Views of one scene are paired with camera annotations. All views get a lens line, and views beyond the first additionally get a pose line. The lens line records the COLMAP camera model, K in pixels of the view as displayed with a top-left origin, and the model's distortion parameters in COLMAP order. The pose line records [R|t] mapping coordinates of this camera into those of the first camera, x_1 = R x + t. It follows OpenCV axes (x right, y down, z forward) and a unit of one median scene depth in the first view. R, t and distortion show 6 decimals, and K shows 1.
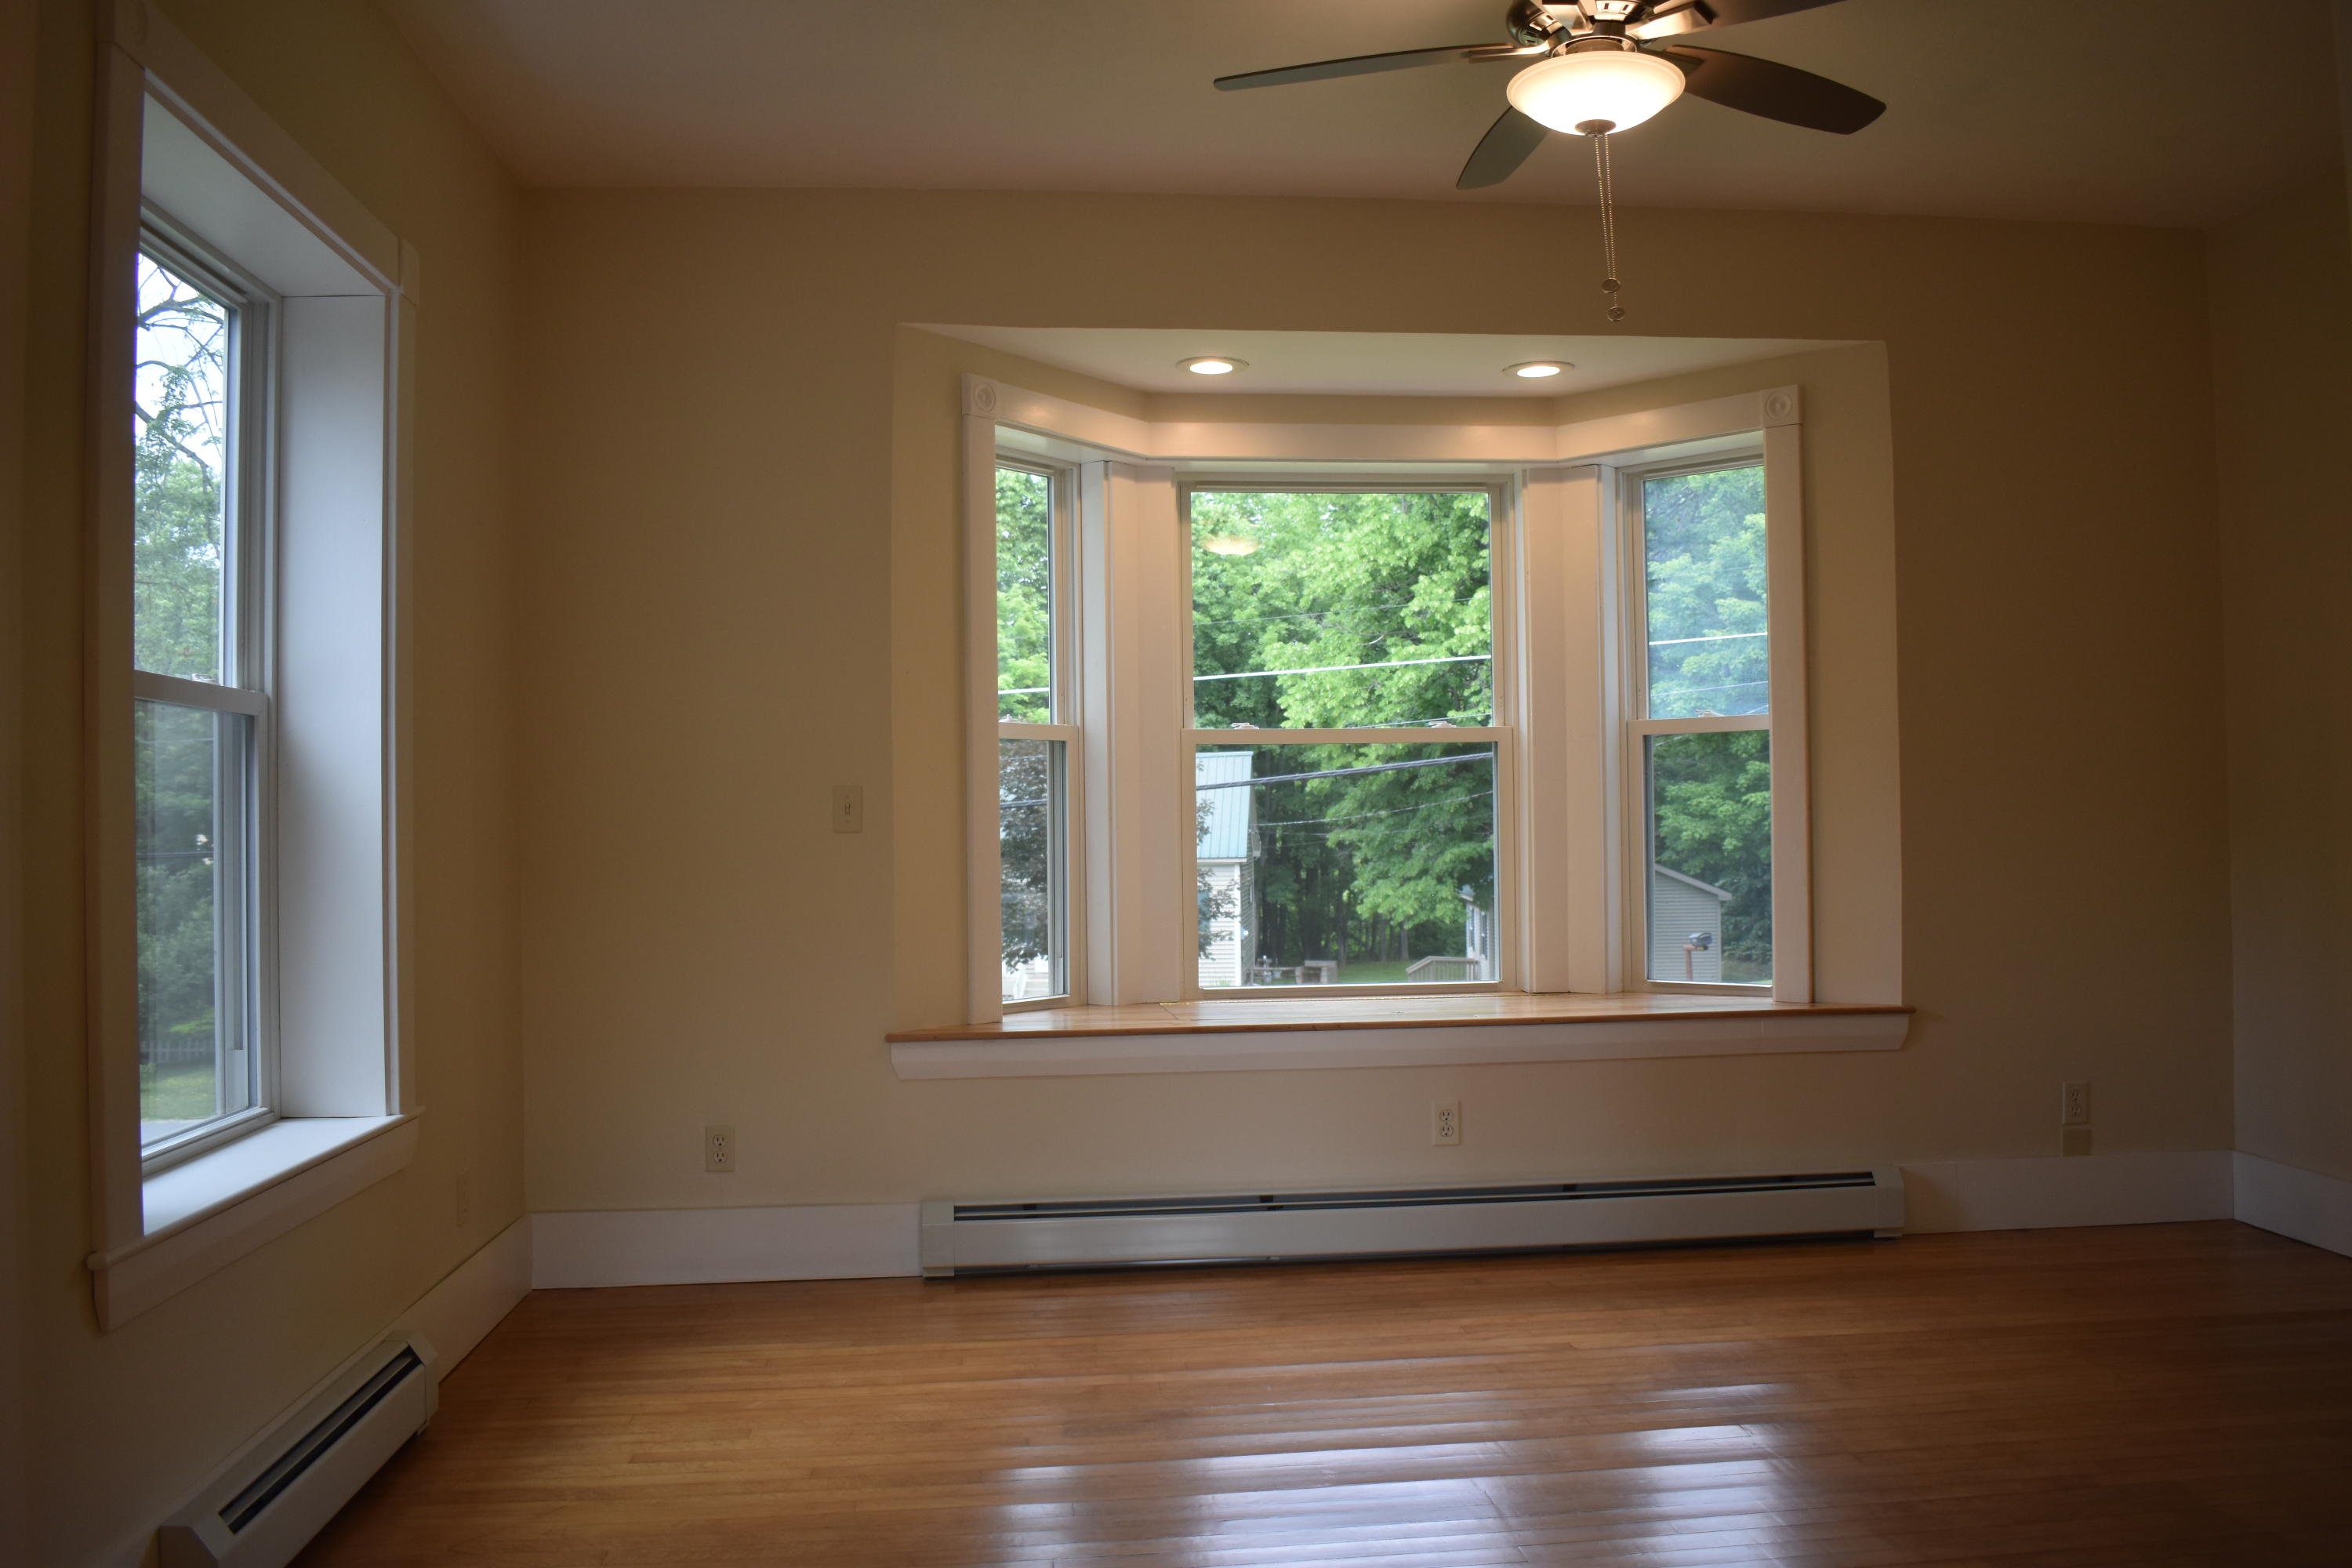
lens RADIAL K [[1839.3, 0, 1176.0], [0, 1839.3, 784.0], [0, 0, 1]] dist [-0.092396, 0.008156]
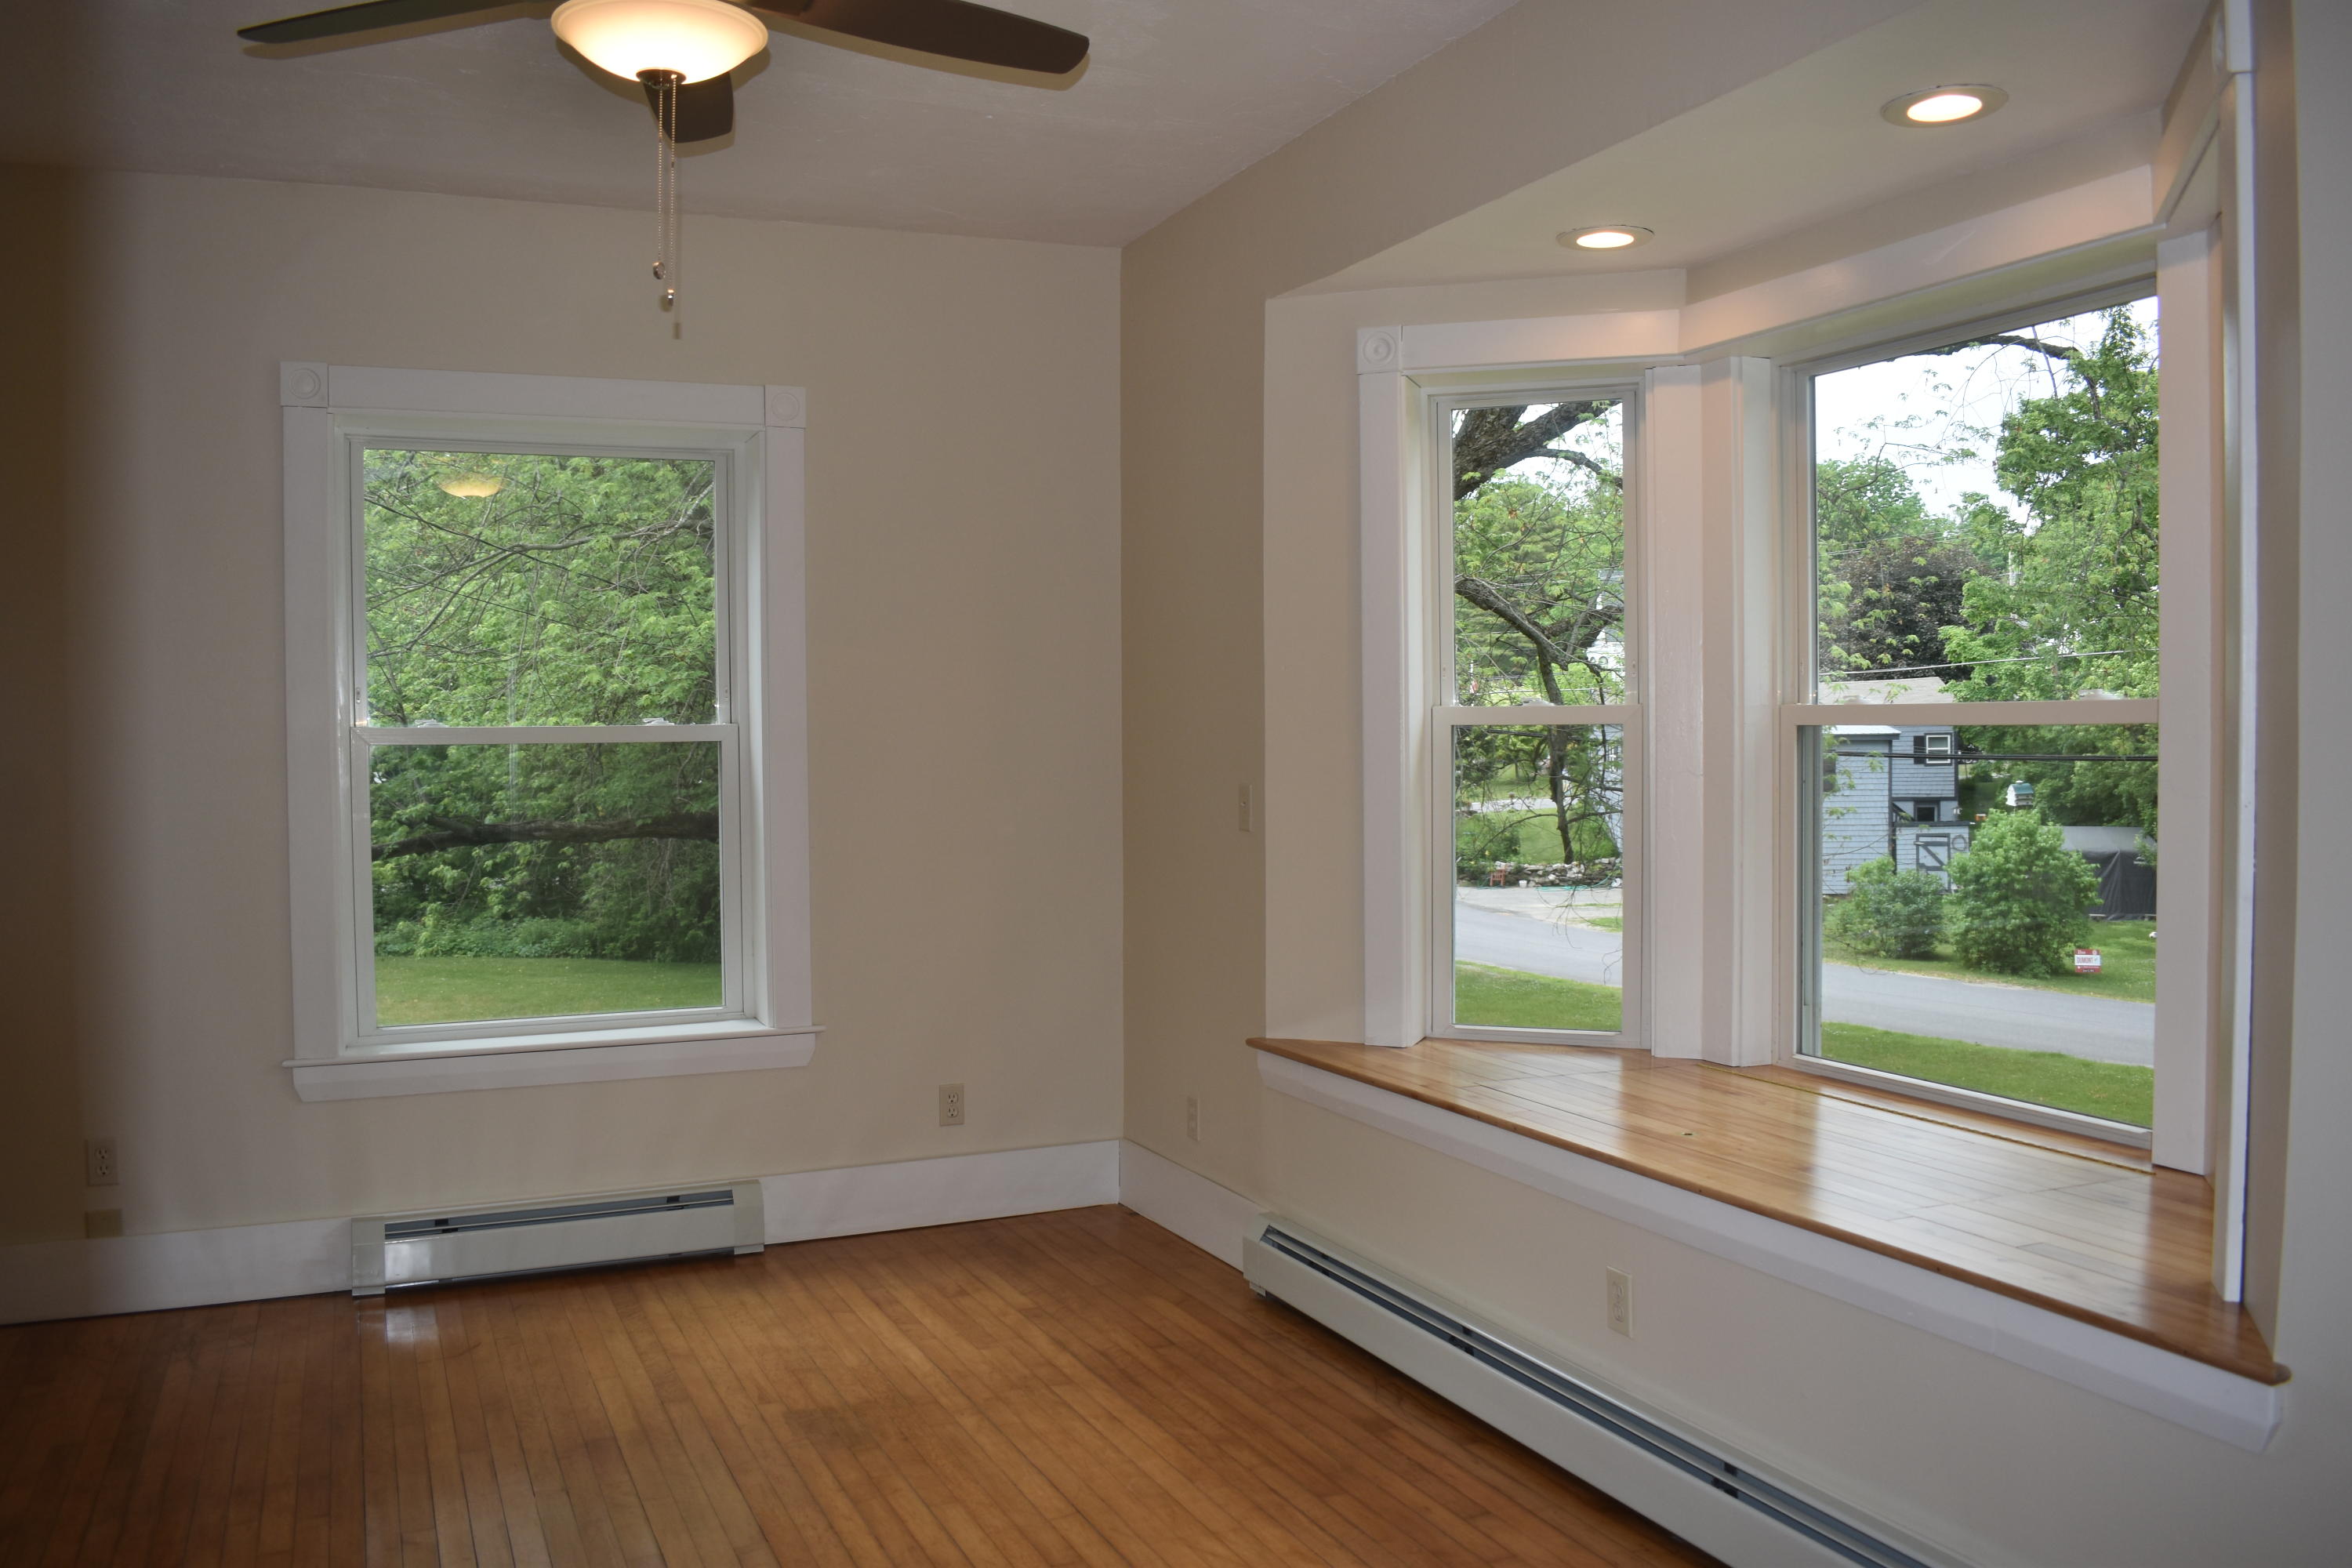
lens RADIAL K [[1828.8, 0, 1176.0], [0, 1828.8, 784.0], [0, 0, 1]] dist [-0.093592, 0.008653]
pose [[0.331043, 0.039389, -0.942793, 0.801935], [0.023392, 0.998479, 0.049930, -0.054378], [0.943326, -0.038583, 0.329618, 0.684482]]
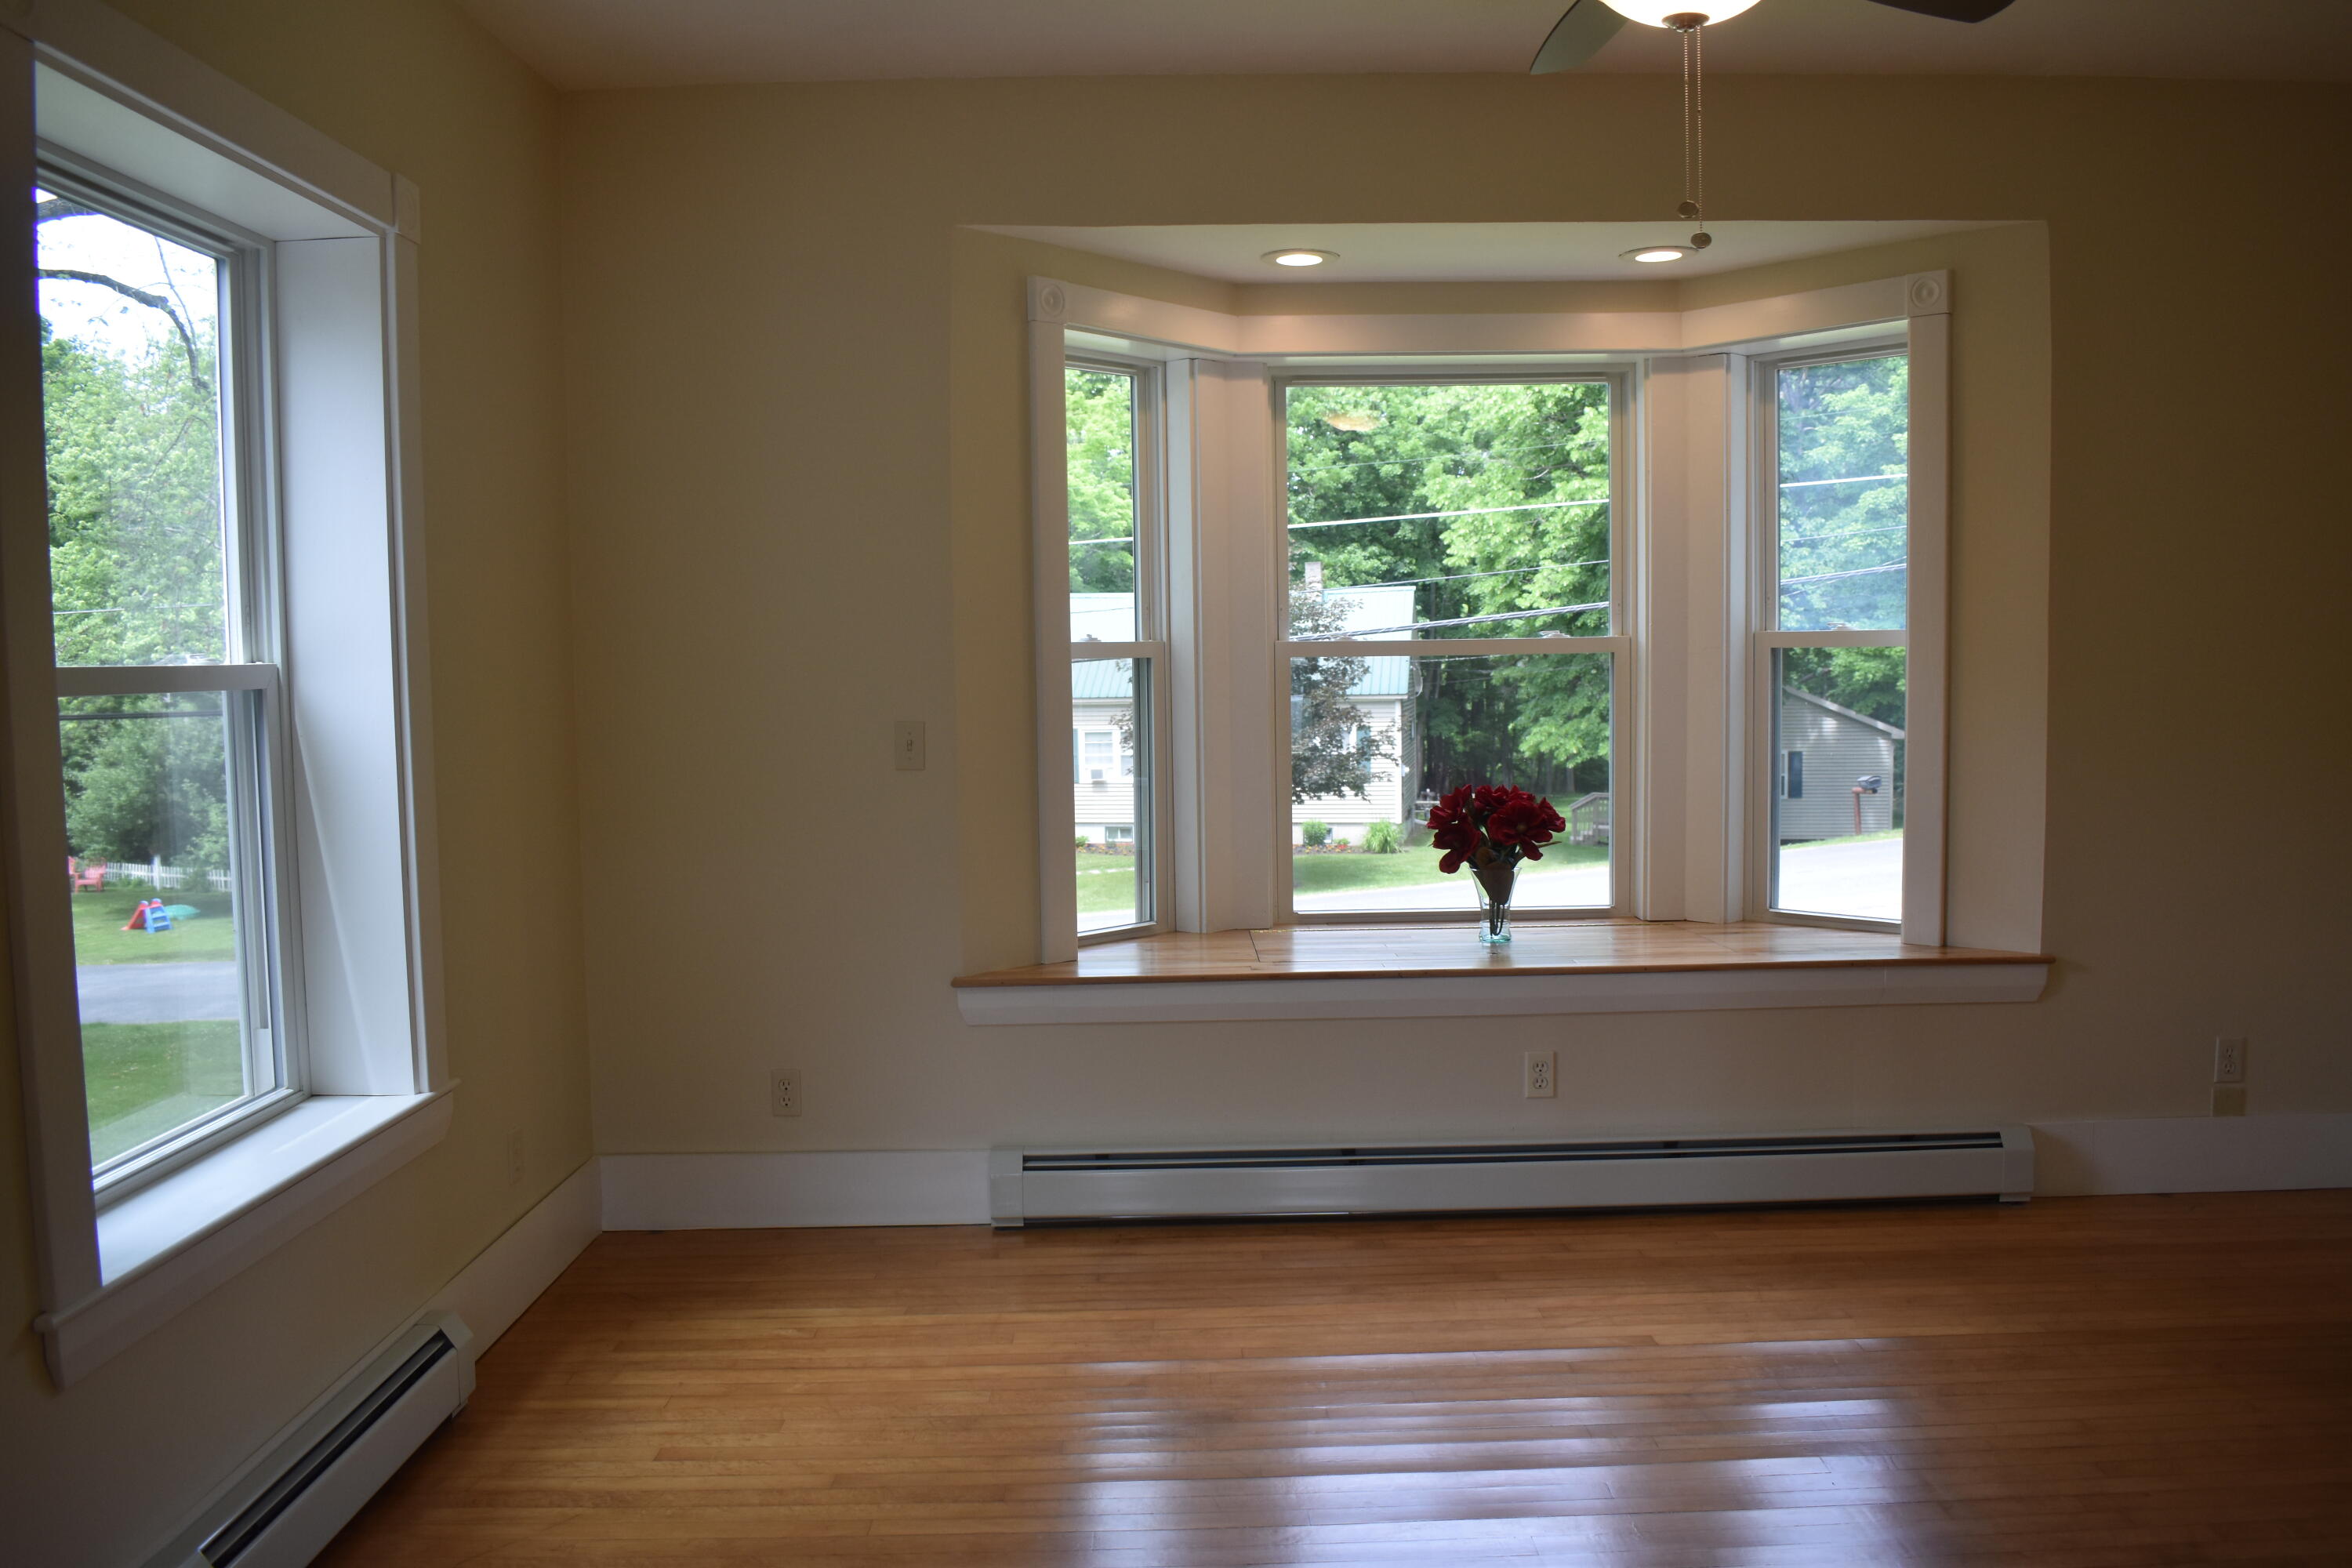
lens RADIAL K [[1828.8, 0, 1176.0], [0, 1828.8, 784.0], [0, 0, 1]] dist [-0.093592, 0.008653]
pose [[0.995842, 0.003079, -0.091048, 0.049930], [0.005403, 0.995673, 0.092773, -0.058411], [0.090940, -0.092879, 0.991516, 0.070769]]
